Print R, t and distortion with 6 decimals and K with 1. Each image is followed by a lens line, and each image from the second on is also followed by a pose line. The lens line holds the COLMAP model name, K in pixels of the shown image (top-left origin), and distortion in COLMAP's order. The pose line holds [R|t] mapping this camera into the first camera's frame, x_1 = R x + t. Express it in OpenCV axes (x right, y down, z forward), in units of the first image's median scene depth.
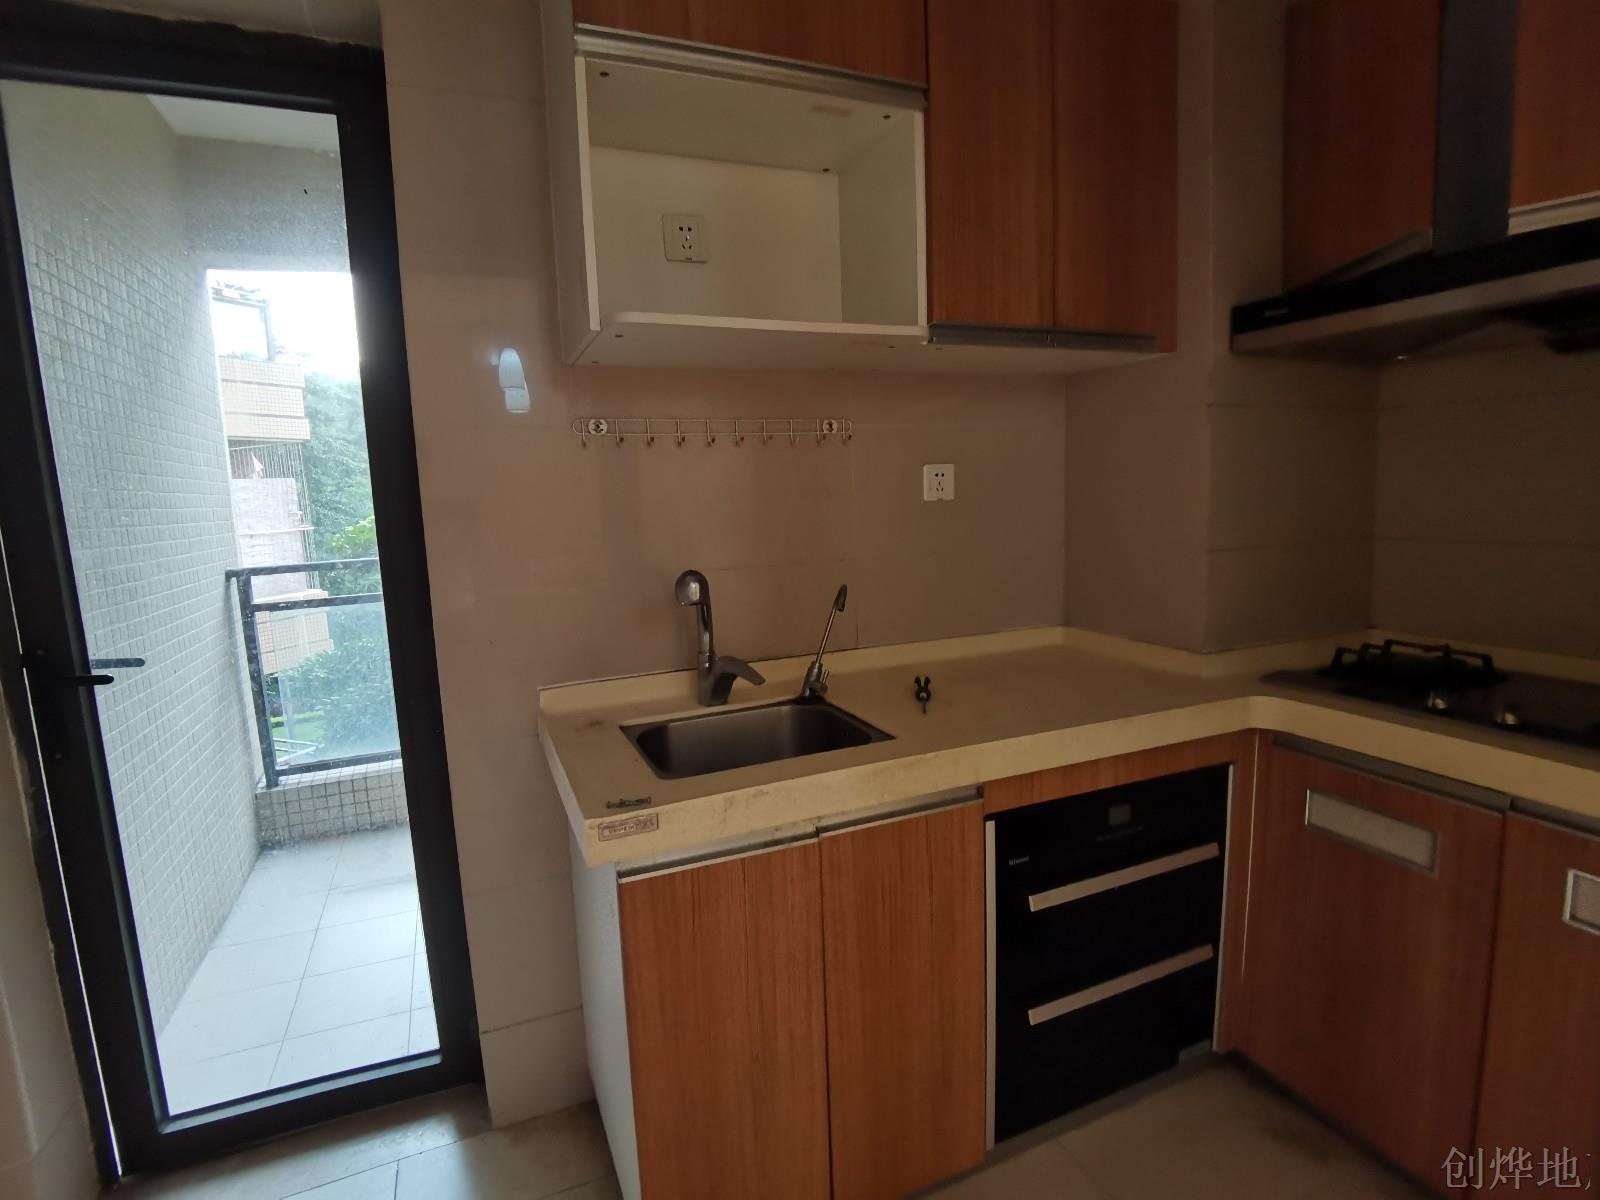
lens RADIAL K [[802.8, 0, 793.1], [0, 802.8, 607.3], [0, 0, 1]] dist [-0.003815, -0.002676]
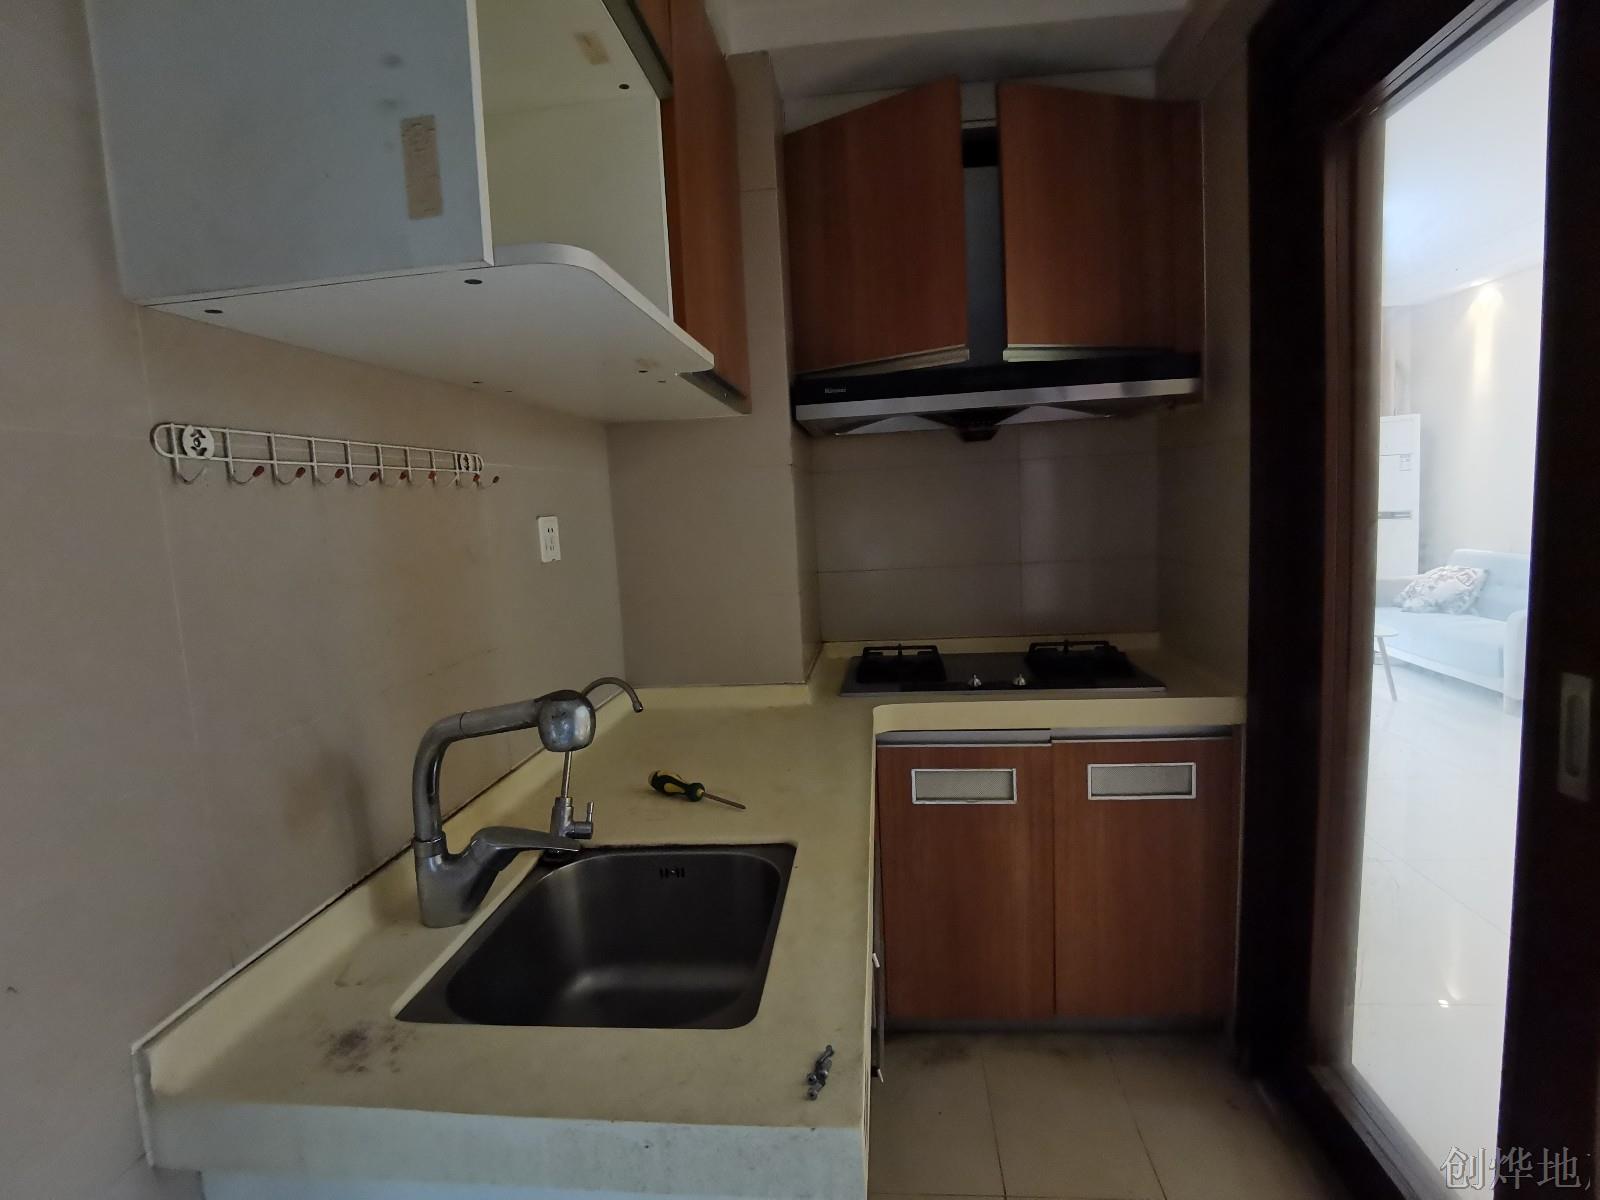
lens RADIAL K [[802.8, 0, 794.3], [0, 802.8, 589.3], [0, 0, 1]] dist [-0.003815, -0.002676]
pose [[0.492686, -0.083657, 0.866177, -0.496372], [0.159211, 0.987233, 0.004789, -0.086694], [-0.855519, 0.135546, 0.499715, 0.482012]]
